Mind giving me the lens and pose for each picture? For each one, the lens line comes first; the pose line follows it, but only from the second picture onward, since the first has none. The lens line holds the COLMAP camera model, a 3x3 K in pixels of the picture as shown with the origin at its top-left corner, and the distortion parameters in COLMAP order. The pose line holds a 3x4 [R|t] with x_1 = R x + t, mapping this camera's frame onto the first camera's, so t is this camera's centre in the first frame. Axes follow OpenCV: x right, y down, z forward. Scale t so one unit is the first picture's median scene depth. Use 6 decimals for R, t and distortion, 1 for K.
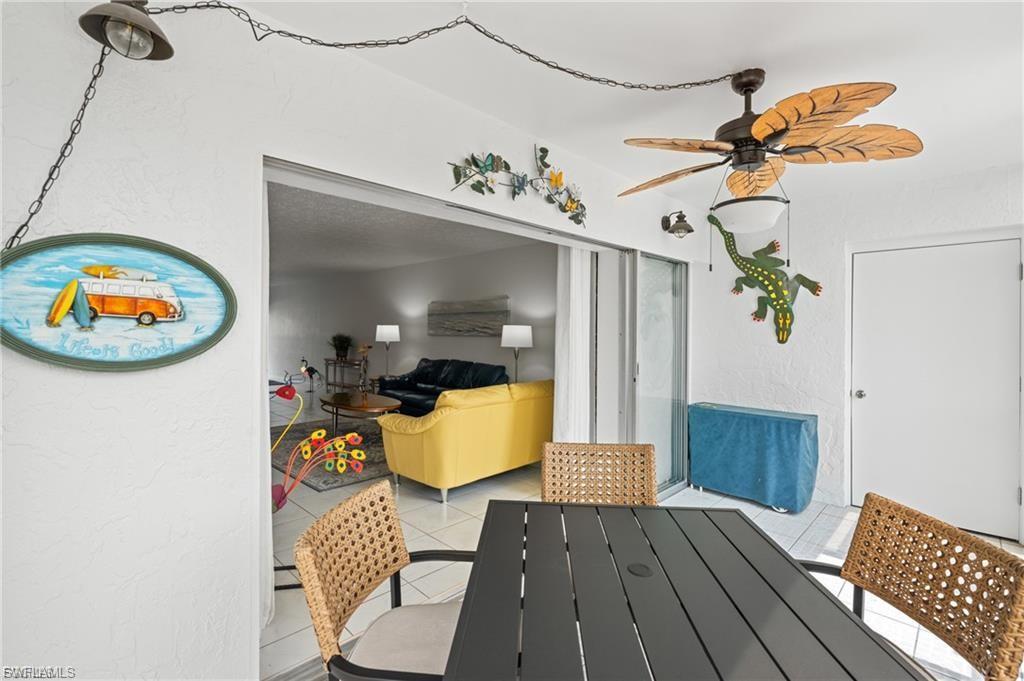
lens RADIAL K [[468.2, 0, 512.3], [0, 468.2, 336.1], [0, 0, 1]] dist [-0.008240, 0.002505]
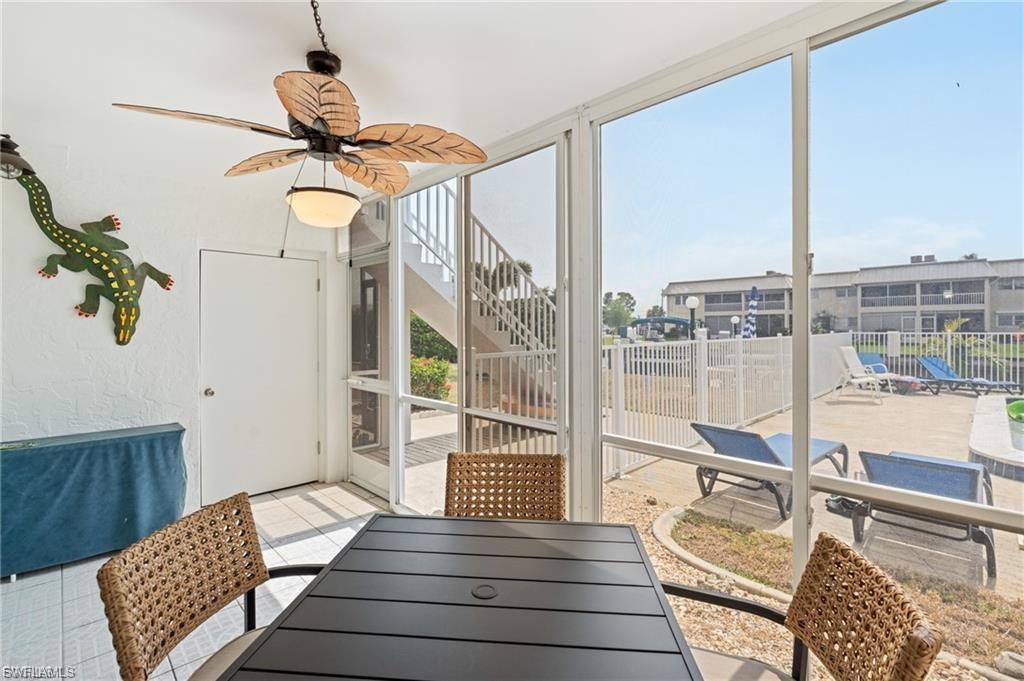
lens RADIAL K [[468.2, 0, 510.2], [0, 468.2, 333.4], [0, 0, 1]] dist [-0.008240, 0.002505]
pose [[0.022904, -0.019005, 0.999557, -0.217862], [0.012941, 0.999741, 0.018712, -0.011053], [-0.999654, 0.012507, 0.023144, 0.312518]]
